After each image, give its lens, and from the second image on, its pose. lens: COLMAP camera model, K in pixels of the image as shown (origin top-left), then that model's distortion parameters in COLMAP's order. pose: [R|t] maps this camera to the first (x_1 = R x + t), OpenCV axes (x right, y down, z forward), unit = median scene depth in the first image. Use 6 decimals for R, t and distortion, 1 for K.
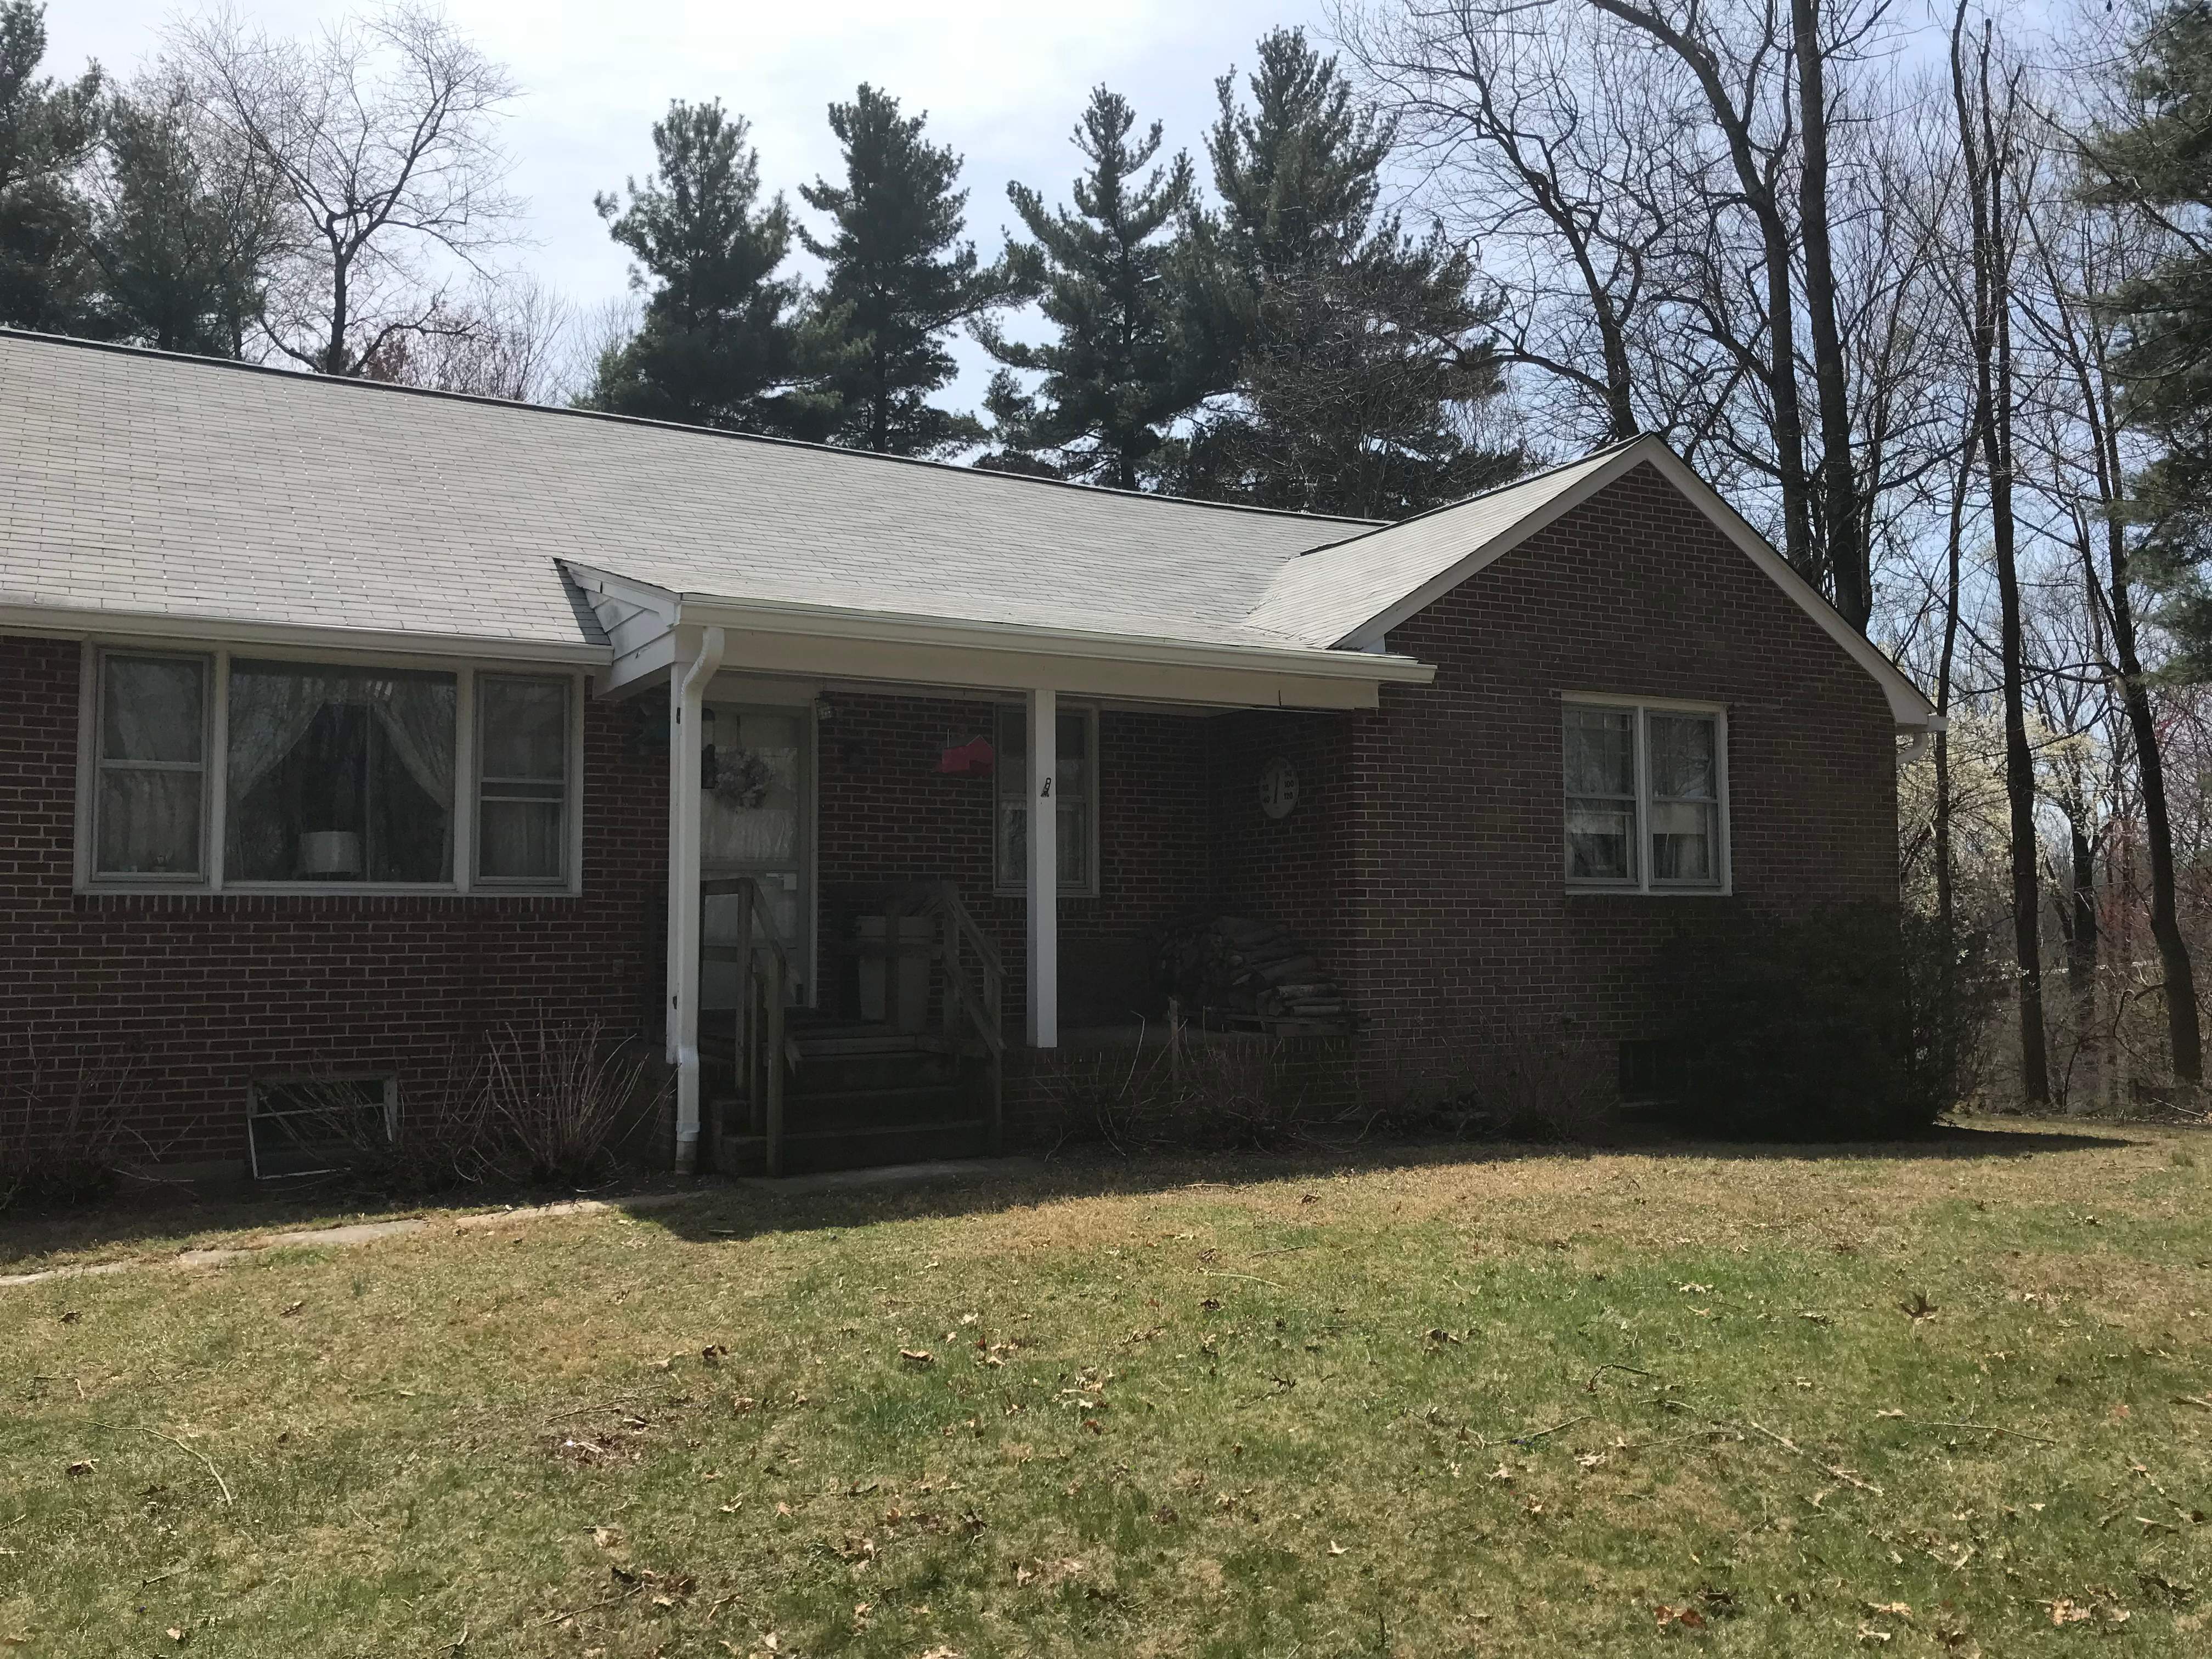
lens RADIAL K [[1819.1, 0, 1110.1], [0, 1819.1, 809.5], [0, 0, 1]] dist [0.040359, -0.037749]
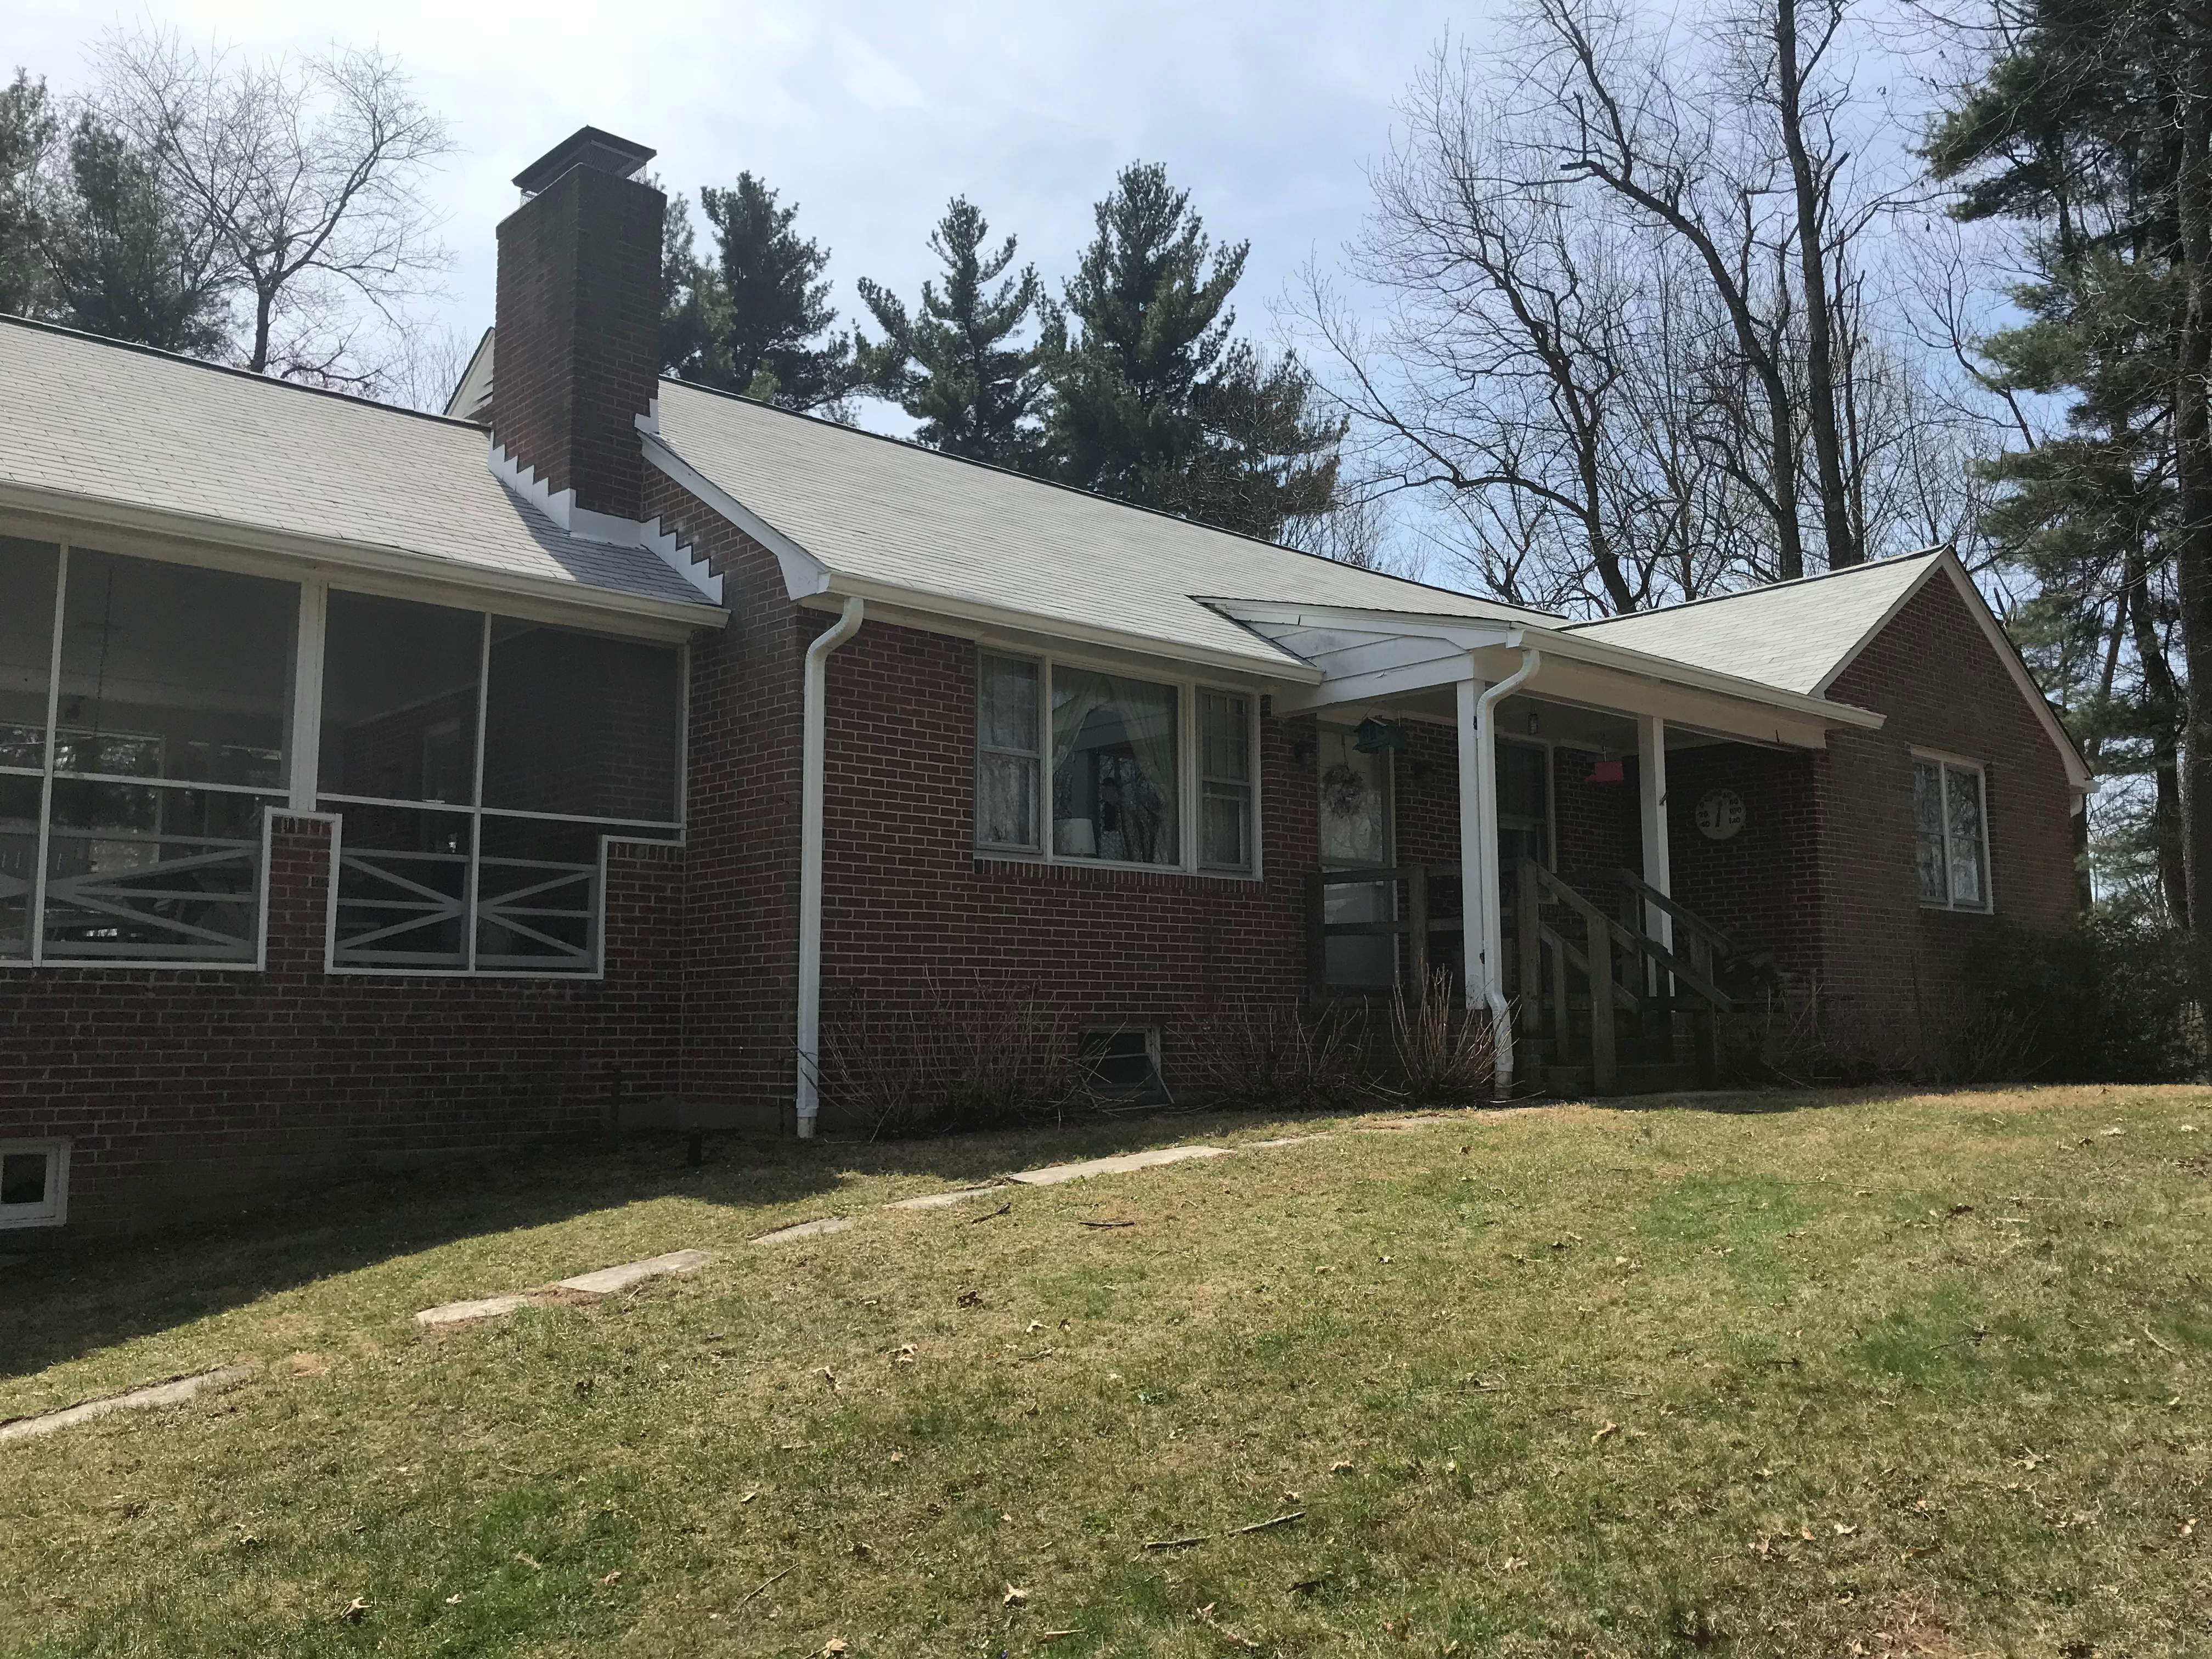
lens RADIAL K [[1819.1, 0, 1113.0], [0, 1819.1, 819.1], [0, 0, 1]] dist [0.040359, -0.037749]
pose [[0.974761, 0.027407, 0.221564, -0.184034], [-0.016016, 0.998464, -0.053047, 0.020140], [-0.222677, 0.048160, 0.973702, -0.032180]]
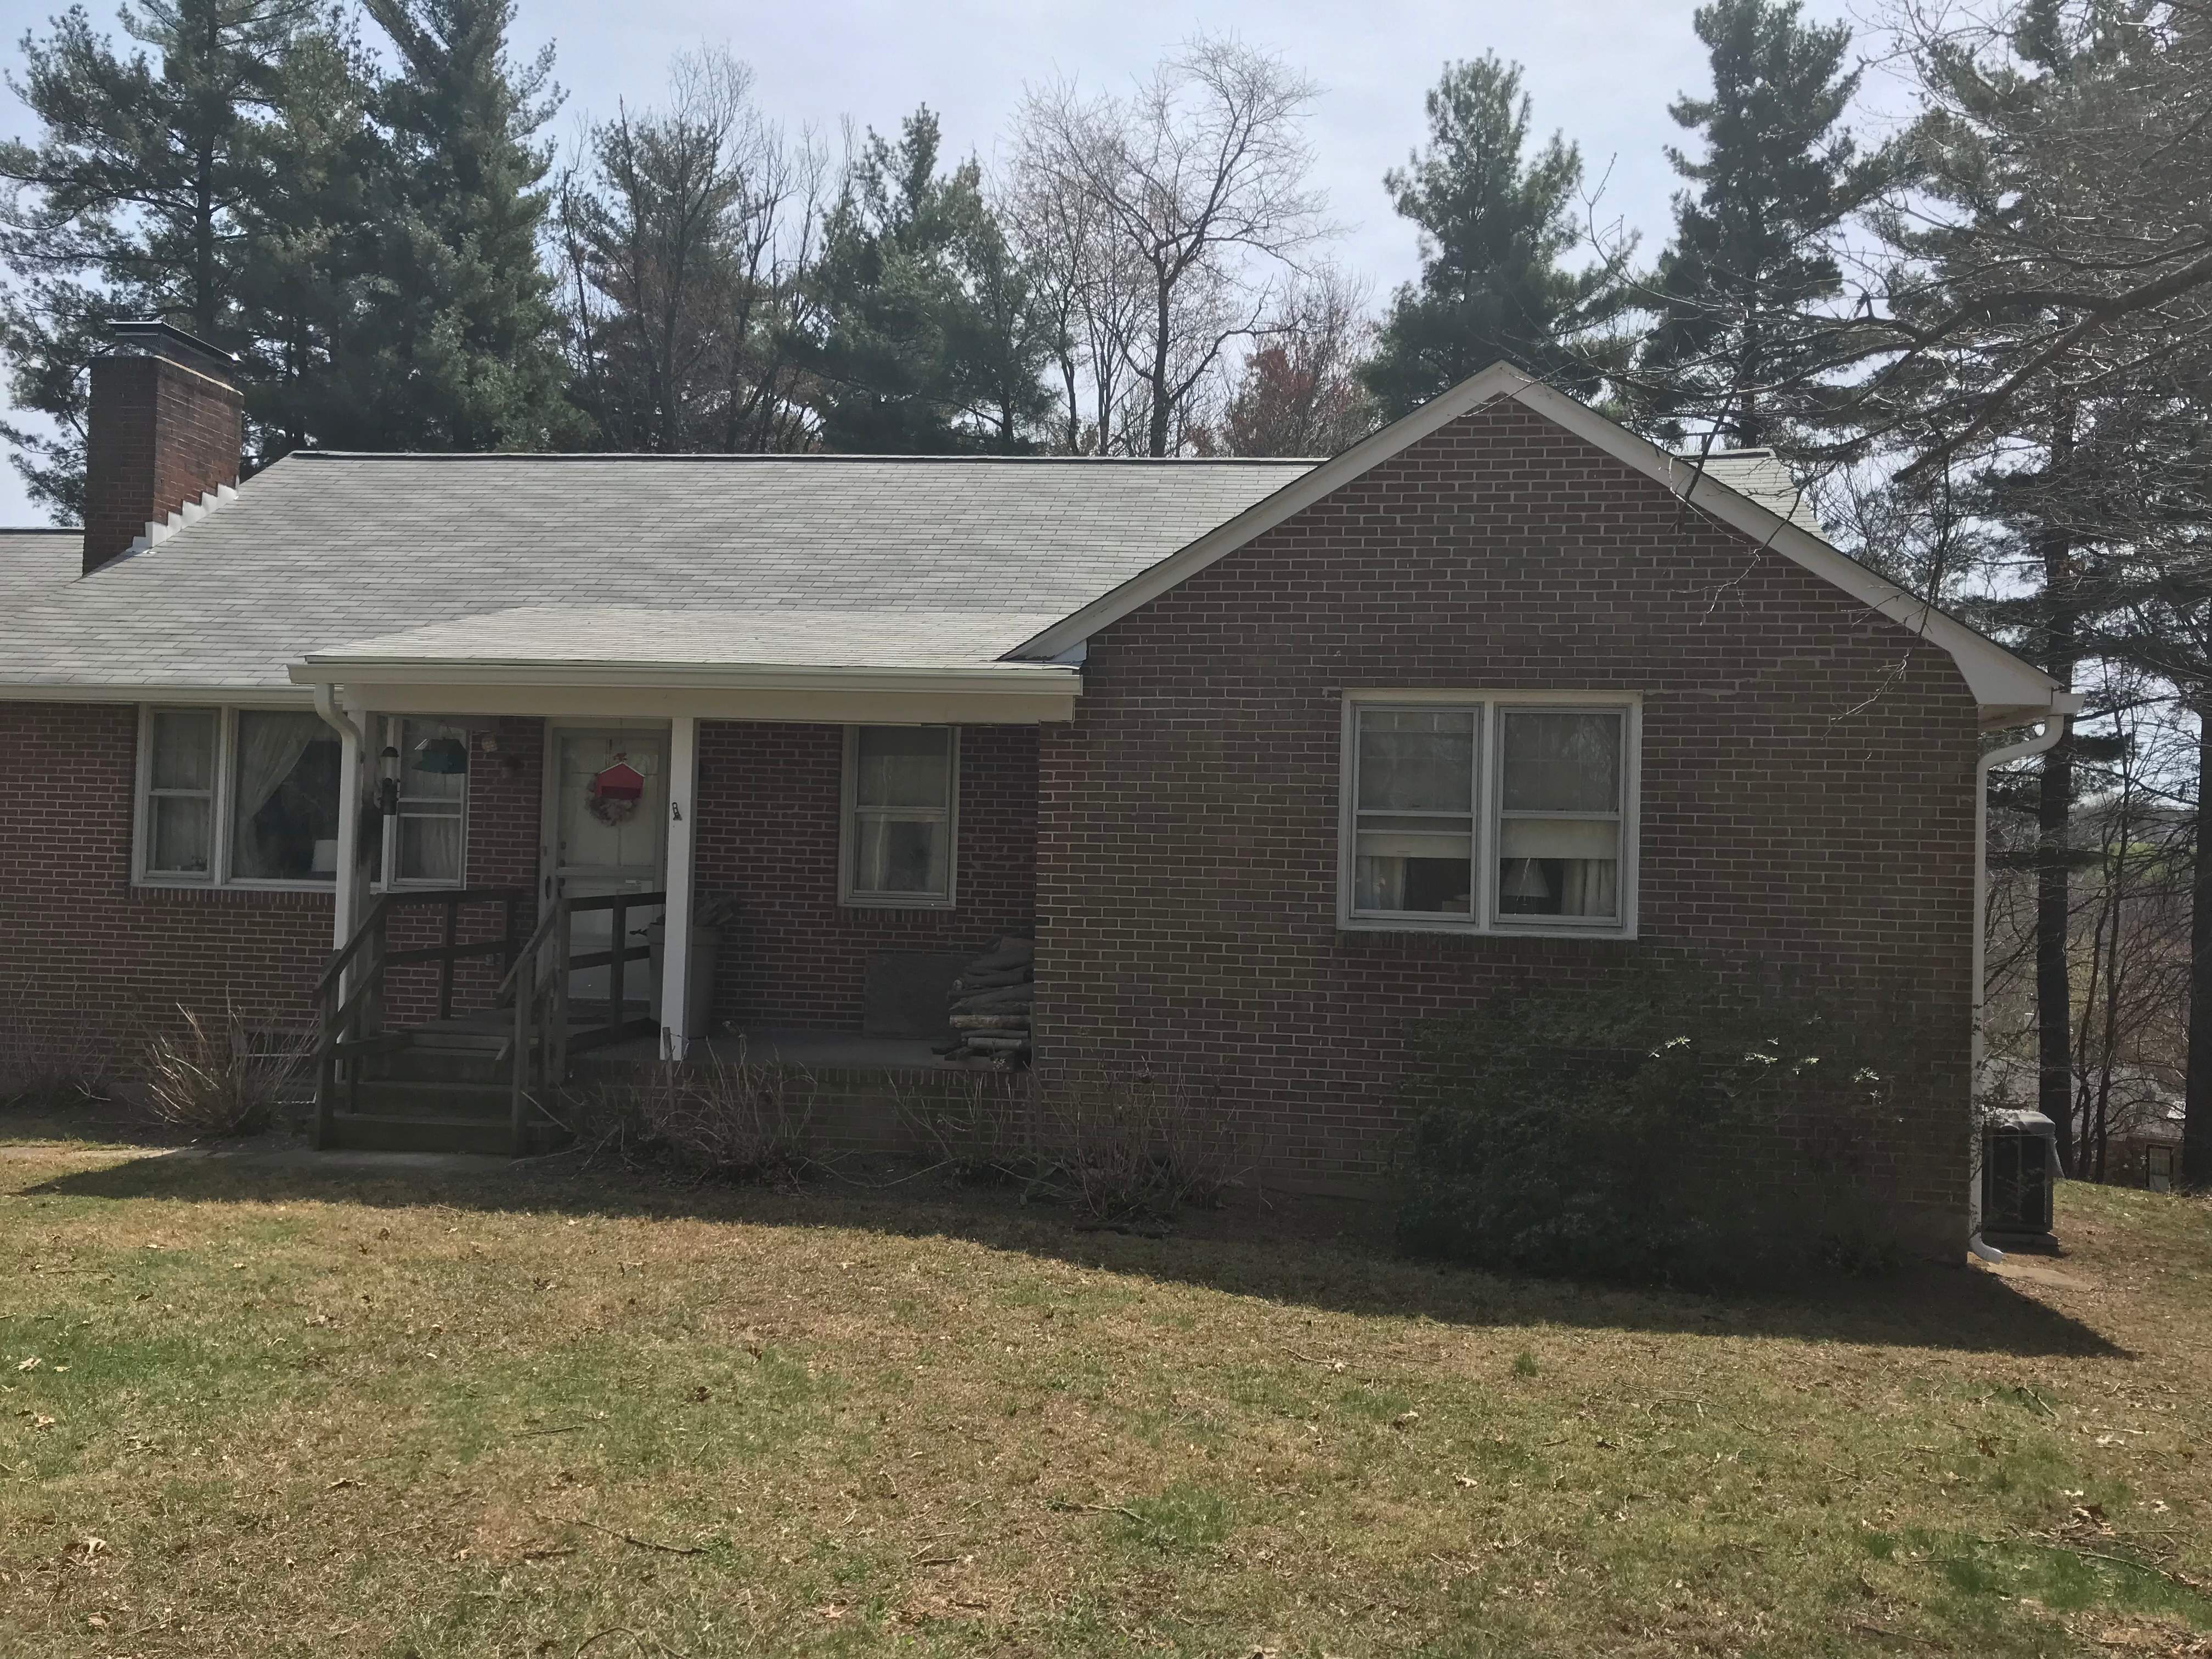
lens RADIAL K [[1819.1, 0, 1112.5], [0, 1819.1, 811.4], [0, 0, 1]] dist [0.040359, -0.037749]
pose [[0.798206, 0.009595, -0.602308, 0.219675], [0.009407, 0.999553, 0.028389, -0.011002], [0.602311, -0.028326, 0.797759, 0.085855]]
